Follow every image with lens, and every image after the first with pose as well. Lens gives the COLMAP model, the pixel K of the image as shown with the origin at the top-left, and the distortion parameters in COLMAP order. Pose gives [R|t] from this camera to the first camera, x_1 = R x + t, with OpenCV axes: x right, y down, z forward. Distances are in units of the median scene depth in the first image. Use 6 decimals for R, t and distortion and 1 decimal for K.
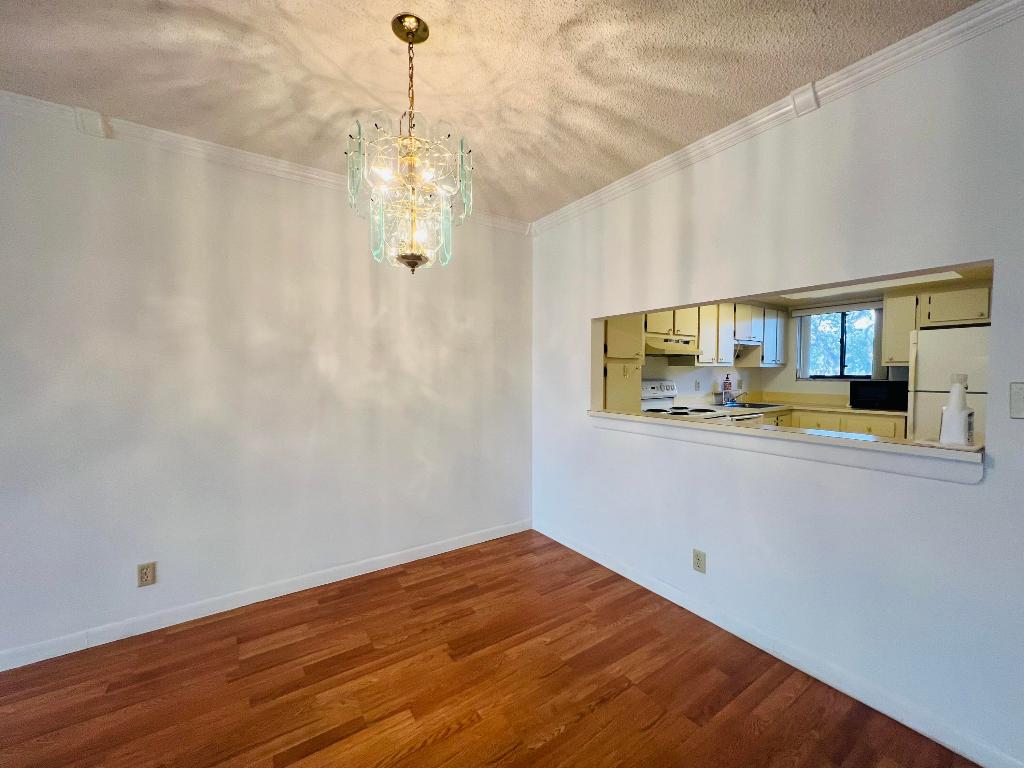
lens RADIAL K [[411.5, 0, 509.7], [0, 411.5, 387.0], [0, 0, 1]] dist [-0.001401, -0.000614]
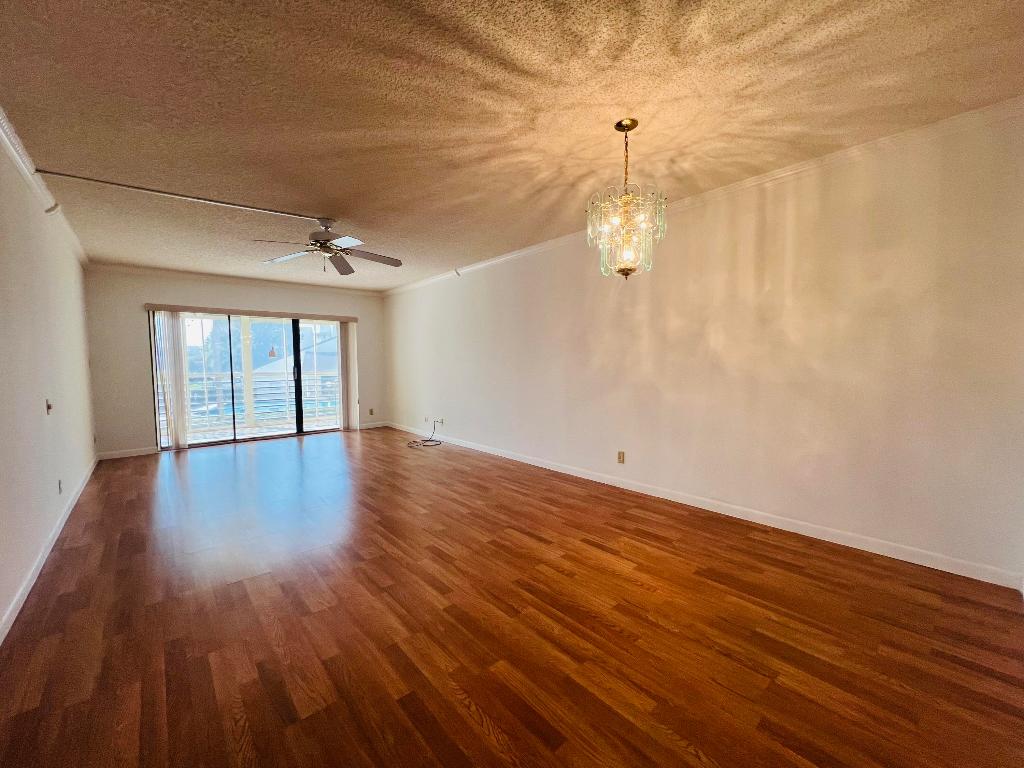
lens RADIAL K [[411.5, 0, 513.3], [0, 411.5, 388.8], [0, 0, 1]] dist [-0.001401, -0.000614]
pose [[0.127353, 0.063969, -0.989792, 0.892714], [-0.024447, 0.997817, 0.061342, 0.037020], [0.991556, 0.016386, 0.128639, 0.255645]]
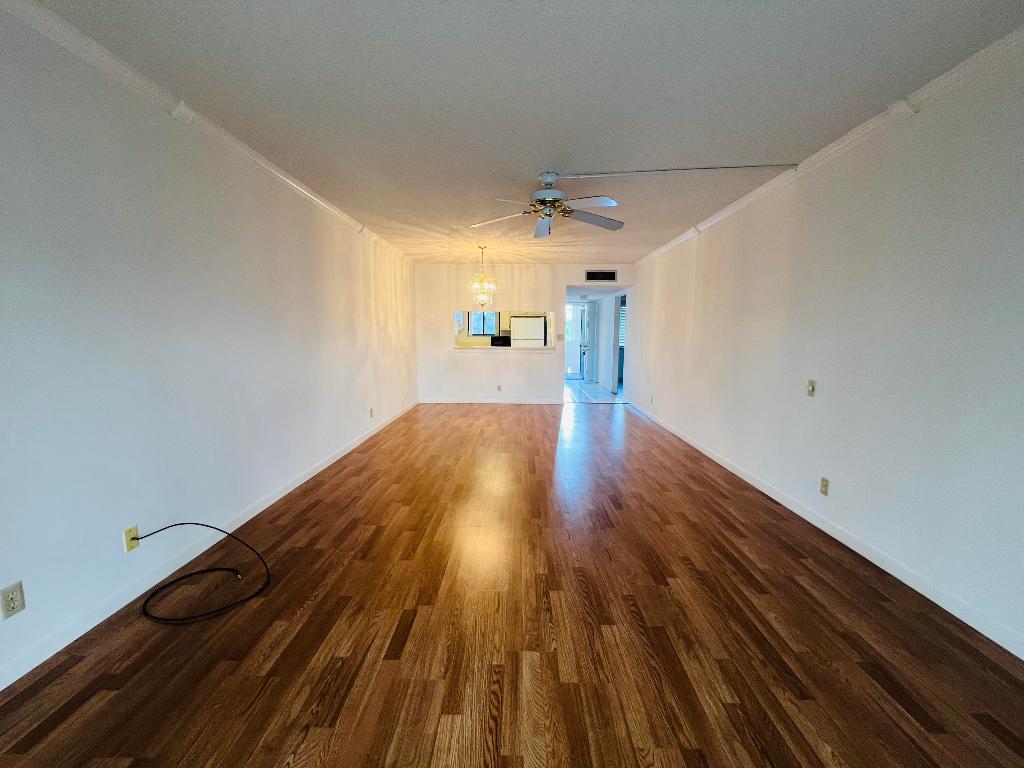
lens RADIAL K [[411.5, 0, 509.5], [0, 411.5, 382.5], [0, 0, 1]] dist [-0.001401, -0.000614]
pose [[0.582757, -0.098900, 0.806606, -2.372005], [0.033045, 0.994630, 0.098080, 0.051060], [-0.811974, -0.030503, 0.582896, -1.122731]]
